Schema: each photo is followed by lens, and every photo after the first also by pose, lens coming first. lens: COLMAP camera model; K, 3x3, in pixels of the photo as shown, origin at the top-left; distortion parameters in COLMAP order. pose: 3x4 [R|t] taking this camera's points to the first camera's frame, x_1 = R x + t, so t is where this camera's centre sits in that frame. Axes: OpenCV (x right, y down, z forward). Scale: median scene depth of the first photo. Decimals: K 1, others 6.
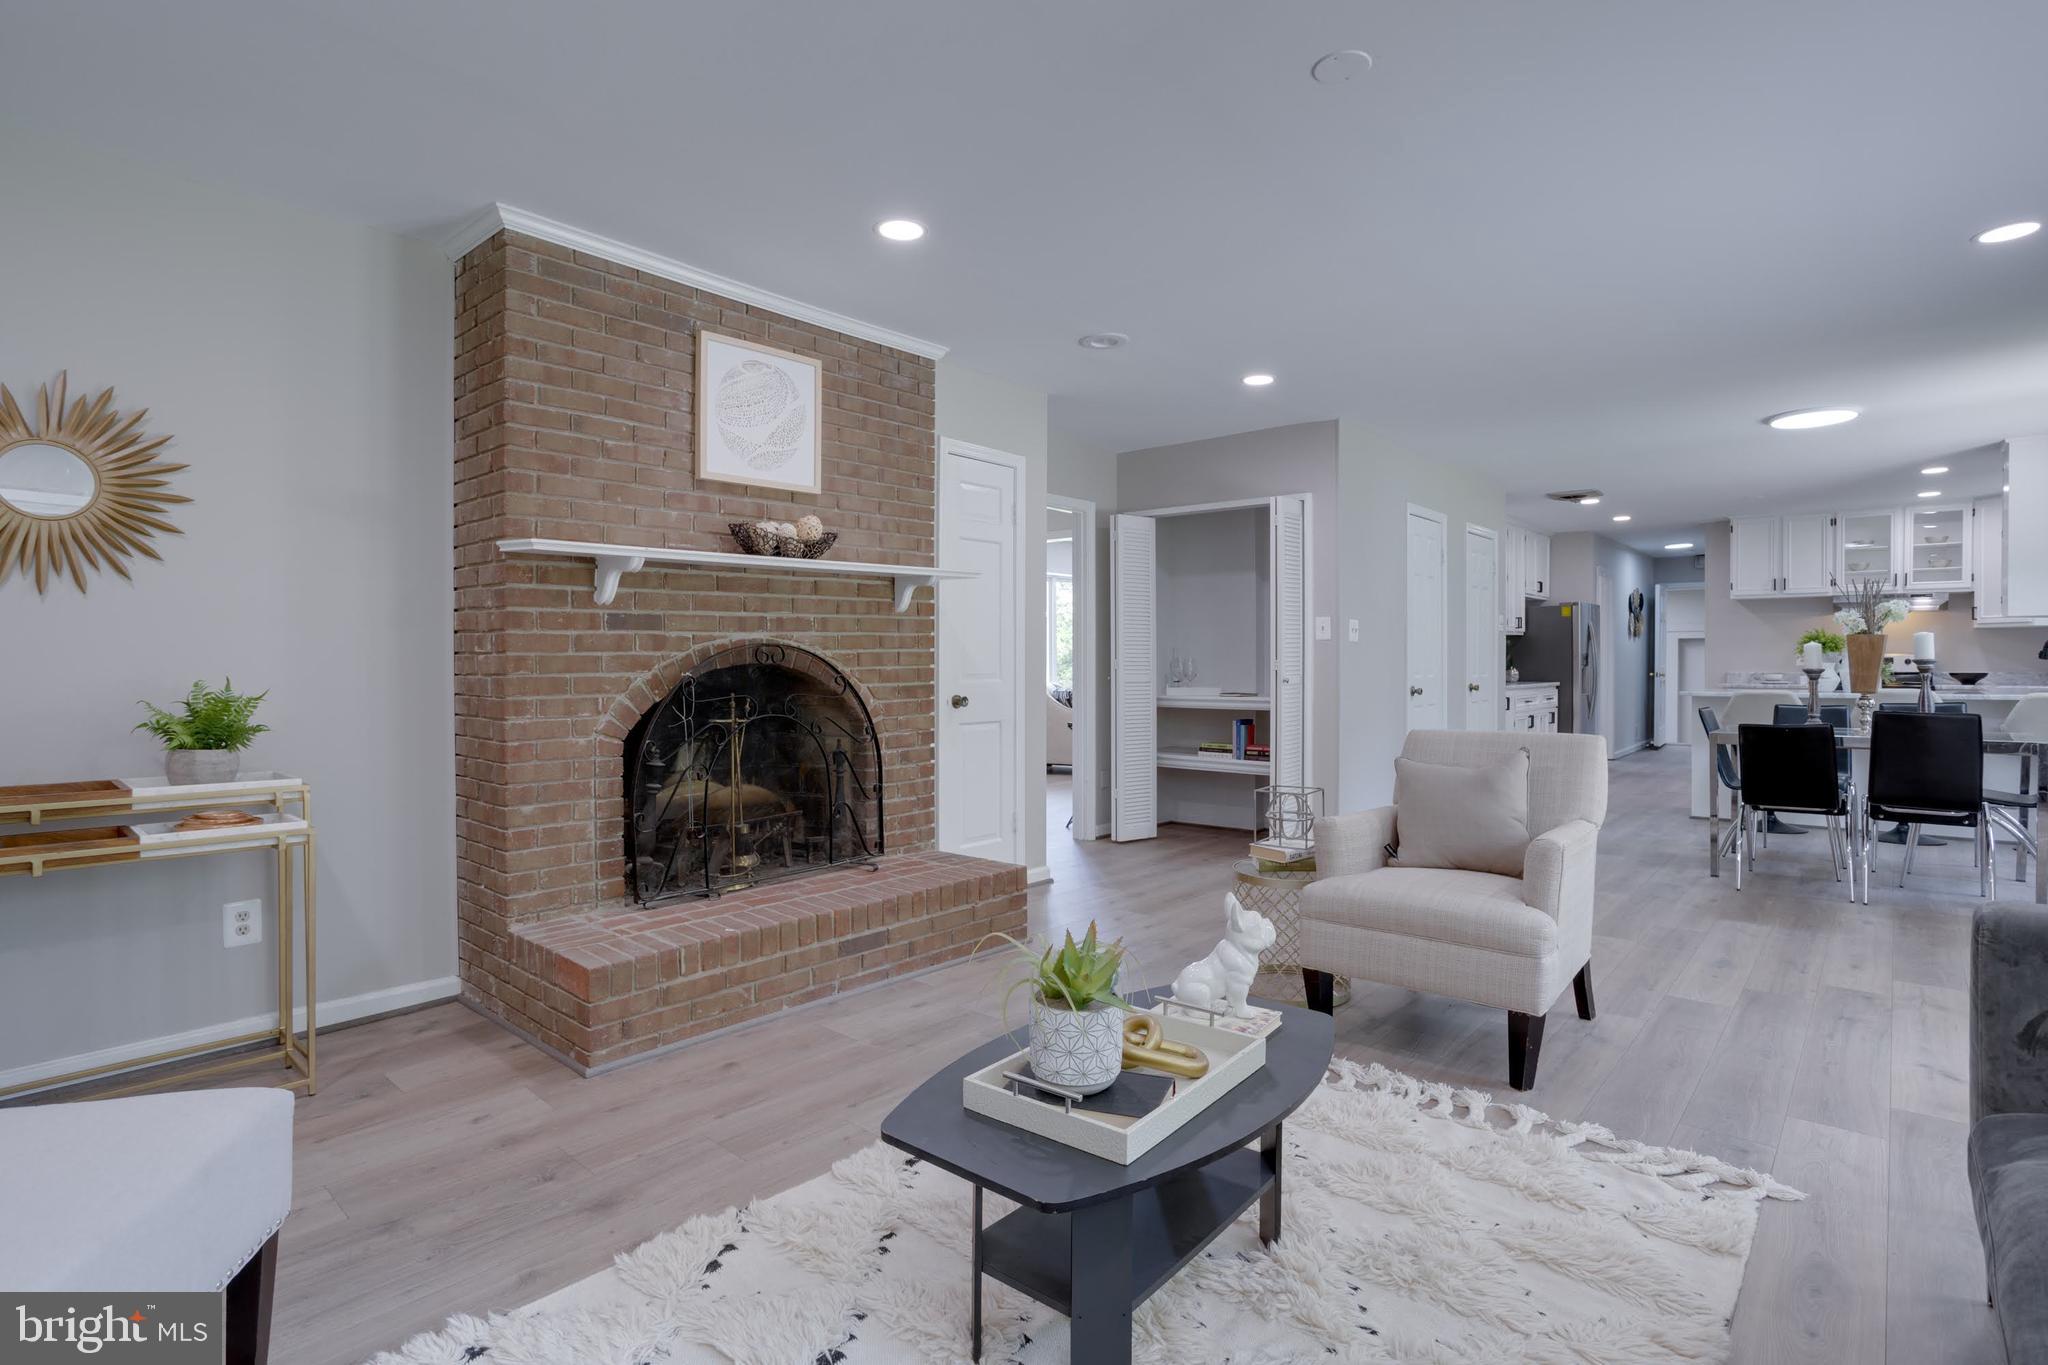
lens RADIAL K [[1025.0, 0, 1026.7], [0, 1025.0, 665.1], [0, 0, 1]] dist [-0.005028, -0.000508]
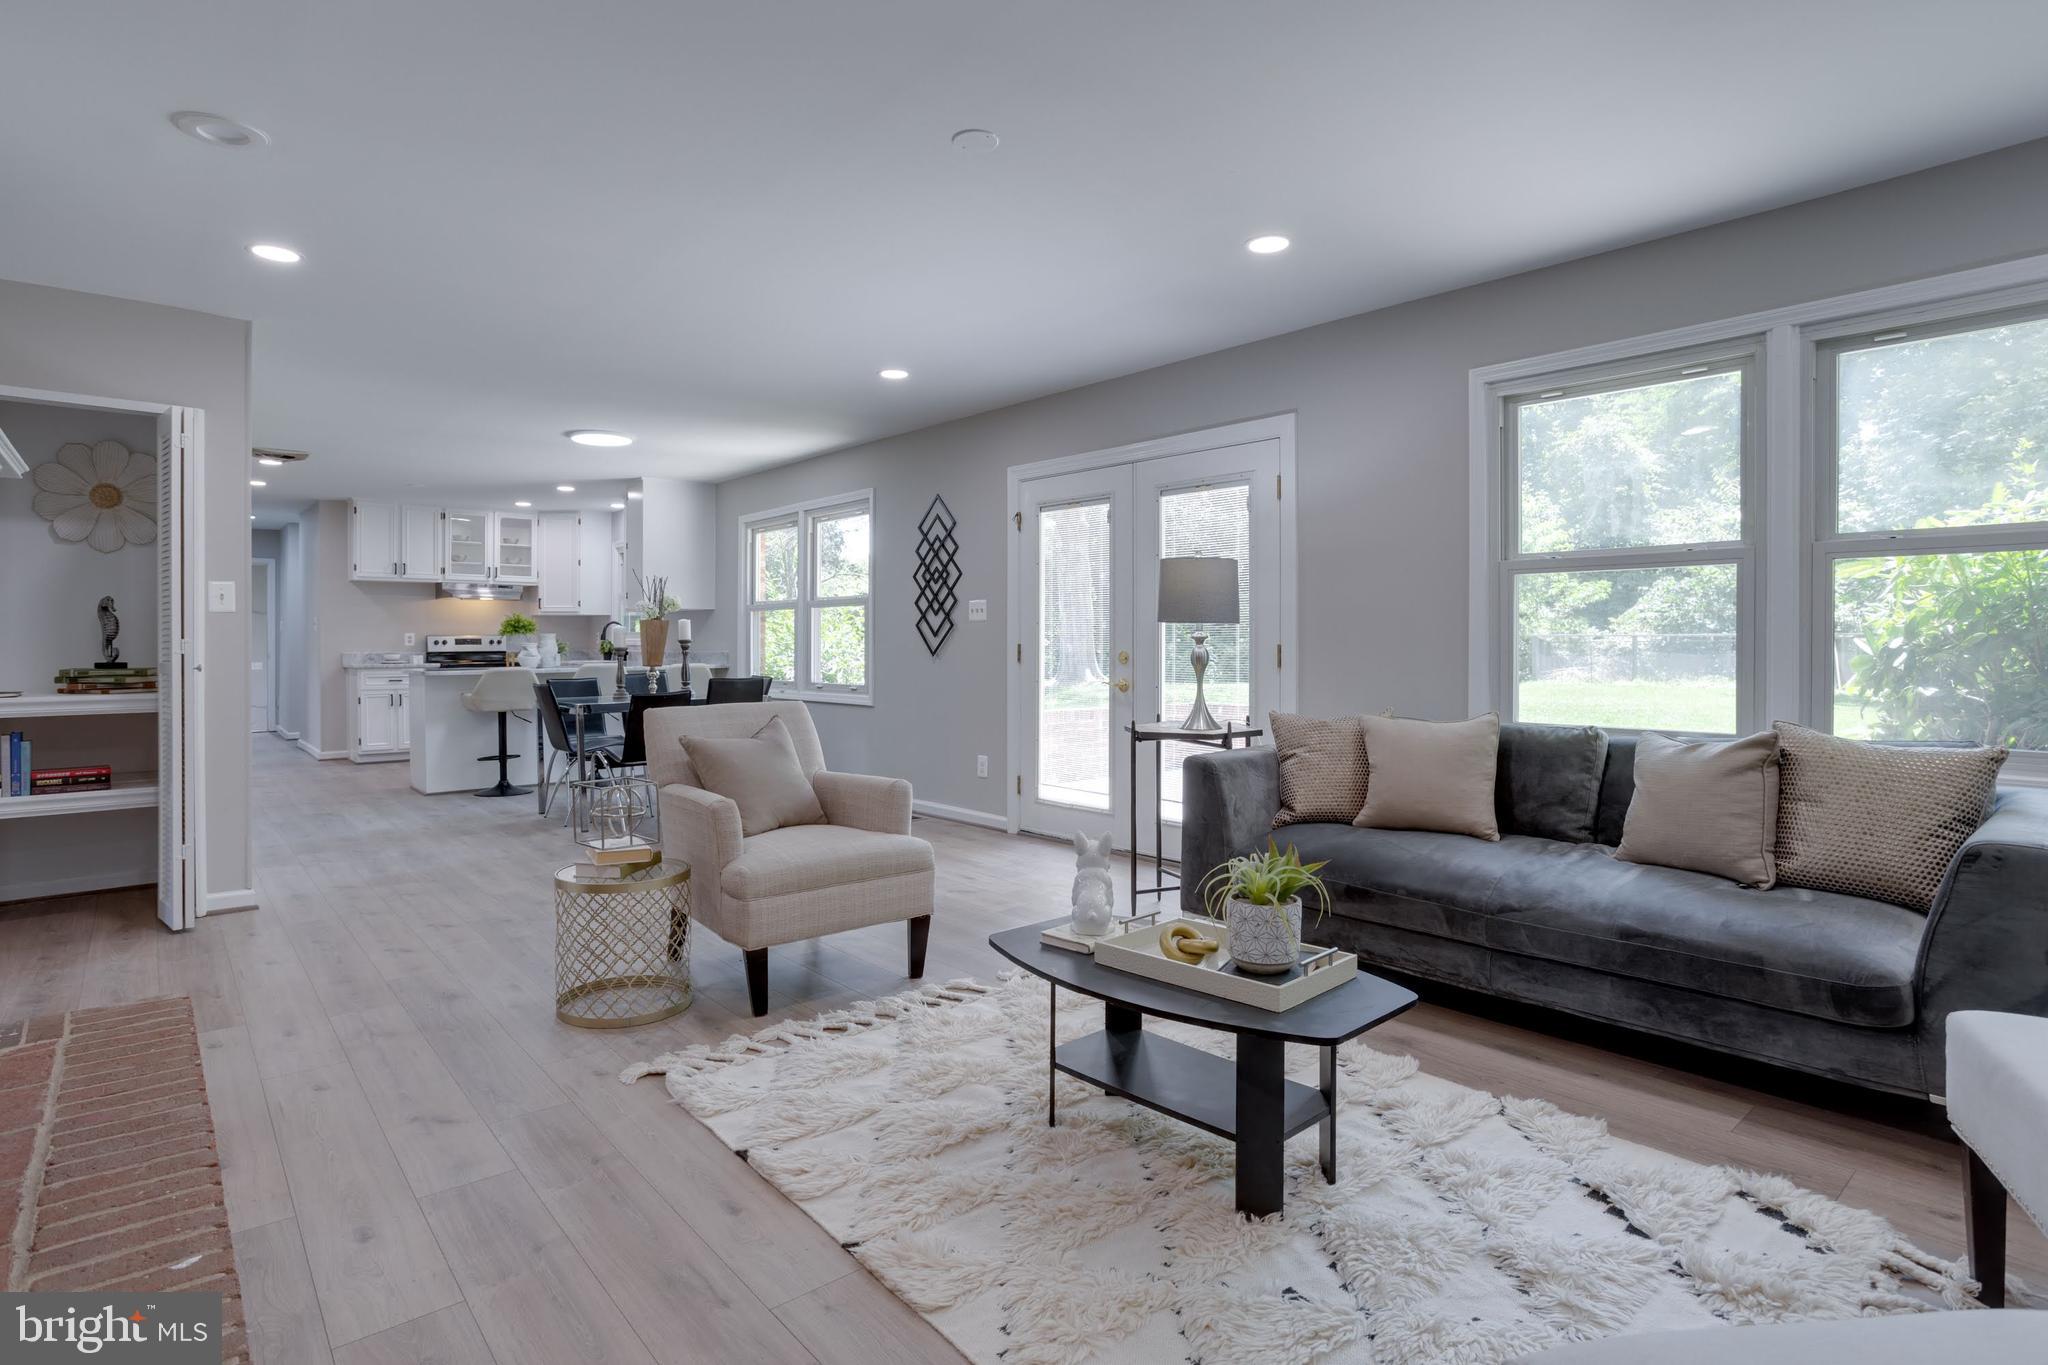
lens RADIAL K [[1025.0, 0, 1033.2], [0, 1025.0, 651.1], [0, 0, 1]] dist [-0.005028, -0.000508]
pose [[0.151078, -0.010155, 0.988470, -0.256350], [0.004620, 0.999944, 0.009566, -0.000619], [-0.988511, 0.003122, 0.151116, 0.225629]]
